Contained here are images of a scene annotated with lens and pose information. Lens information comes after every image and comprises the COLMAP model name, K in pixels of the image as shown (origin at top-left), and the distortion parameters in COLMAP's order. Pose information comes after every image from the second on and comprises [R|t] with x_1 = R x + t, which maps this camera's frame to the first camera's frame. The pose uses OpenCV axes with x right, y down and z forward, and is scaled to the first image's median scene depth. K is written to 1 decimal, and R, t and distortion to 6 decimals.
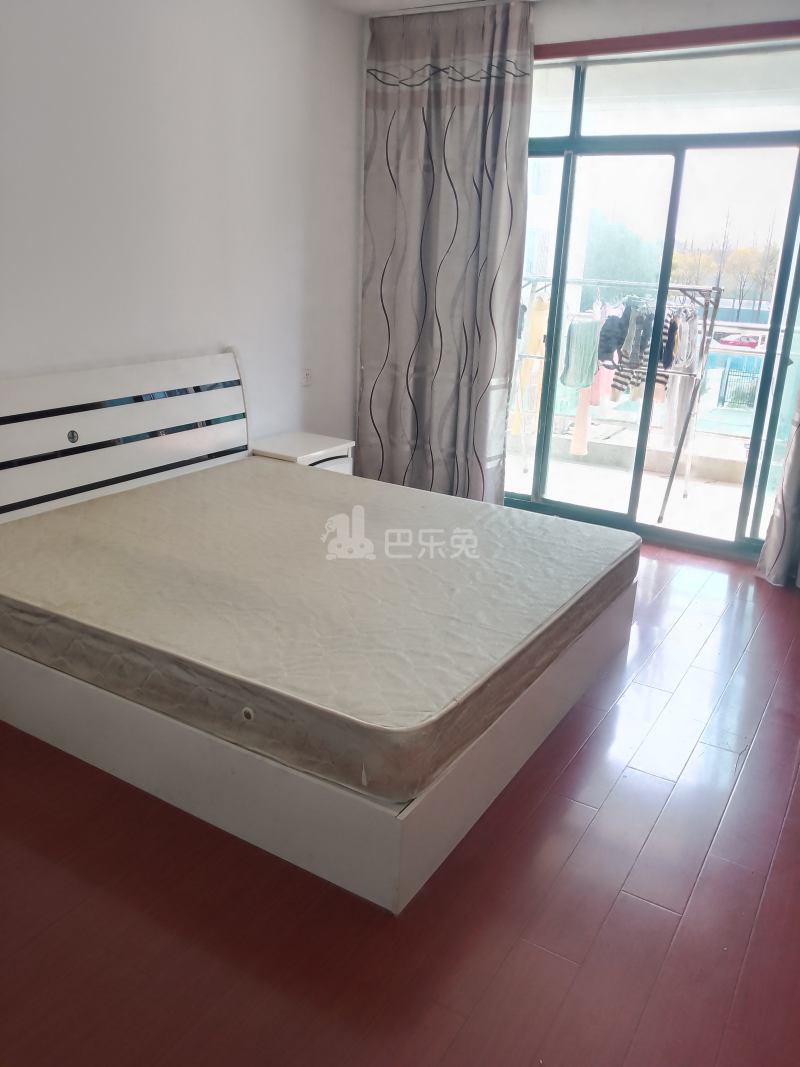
lens RADIAL K [[842.4, 0, 400.0], [0, 842.4, 533.5], [0, 0, 1]] dist [0.003447, 0.001772]
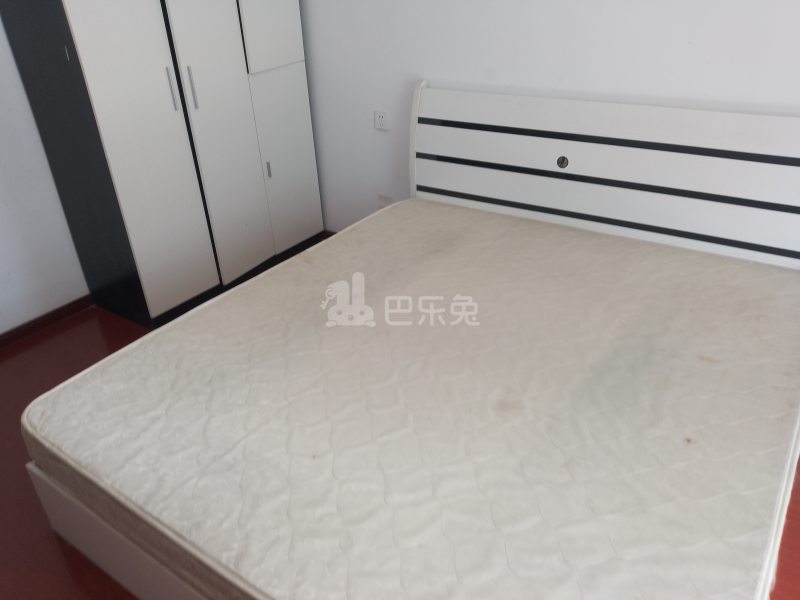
lens RADIAL K [[631.6, 0, 400.0], [0, 631.6, 300.0], [0, 0, 1]] dist [0.003447, 0.001772]
pose [[-0.059220, 0.460746, -0.885554, 0.446954], [-0.269842, 0.846697, 0.458574, -0.305019], [0.961082, 0.266116, 0.074187, 0.871286]]
